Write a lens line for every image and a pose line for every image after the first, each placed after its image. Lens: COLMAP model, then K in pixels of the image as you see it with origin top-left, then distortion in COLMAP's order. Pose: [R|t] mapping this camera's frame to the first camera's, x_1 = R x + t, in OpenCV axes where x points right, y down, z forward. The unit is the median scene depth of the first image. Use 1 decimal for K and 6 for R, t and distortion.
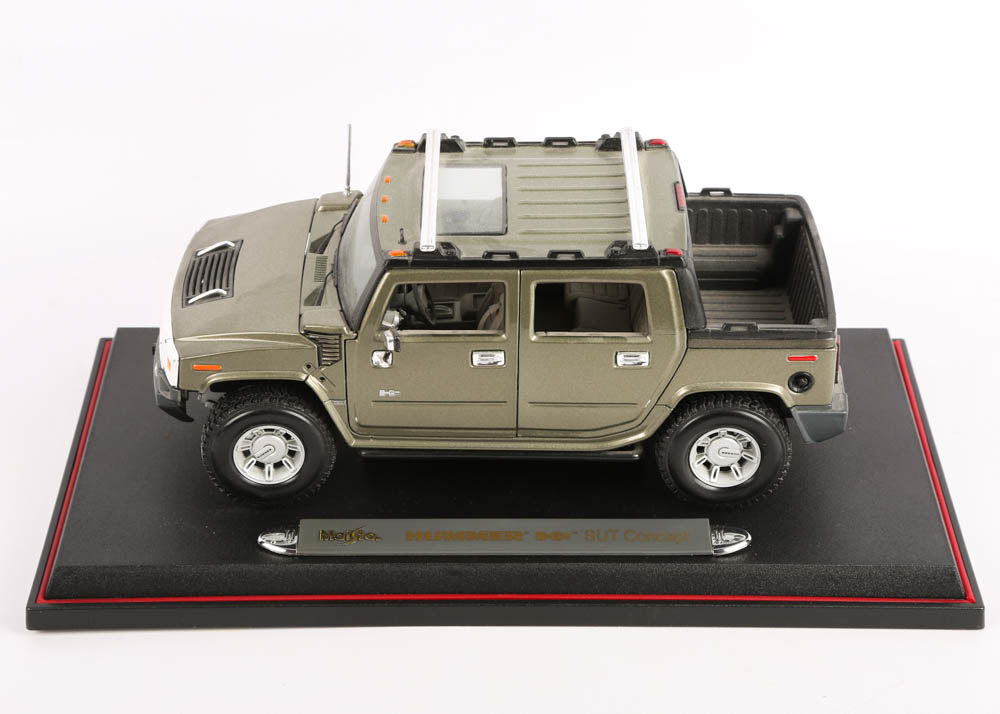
lens RADIAL K [[2341.9, 0, 500.6], [0, 2341.9, 354.8], [0, 0, 1]] dist [0.510533, 0.000000]
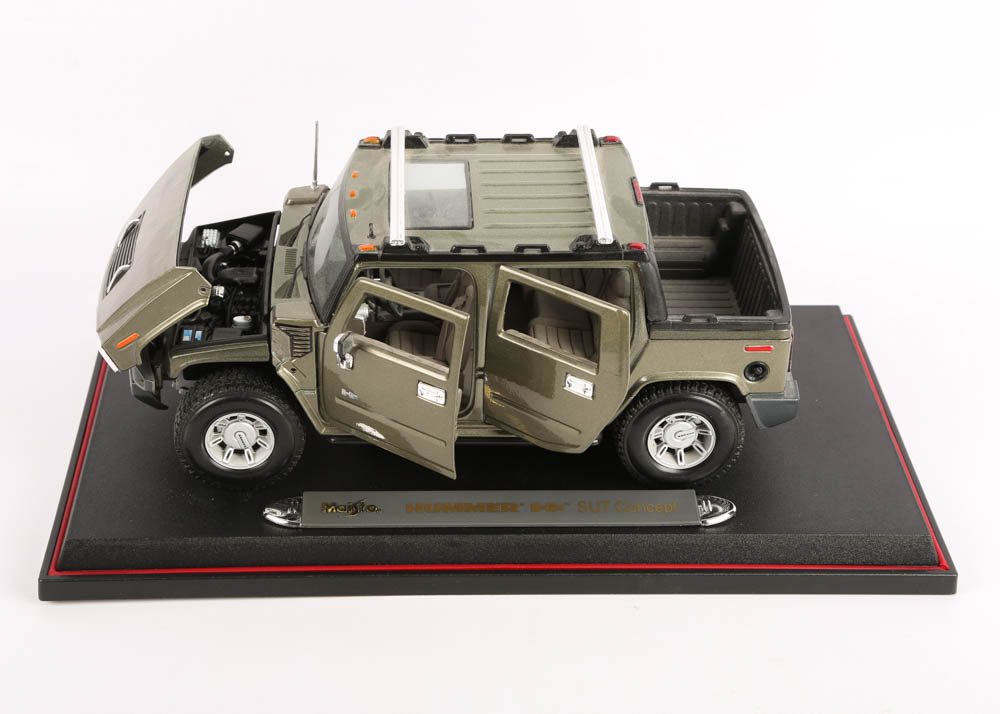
lens RADIAL K [[1837.9, 0, 481.0], [0, 1837.9, 334.1], [0, 0, 1]] dist [0.156065, 0.000000]
pose [[0.999216, -0.002897, 0.039473, -0.024935], [0.002224, 0.999852, 0.017078, -0.018285], [-0.039516, -0.016977, 0.999075, 0.188853]]
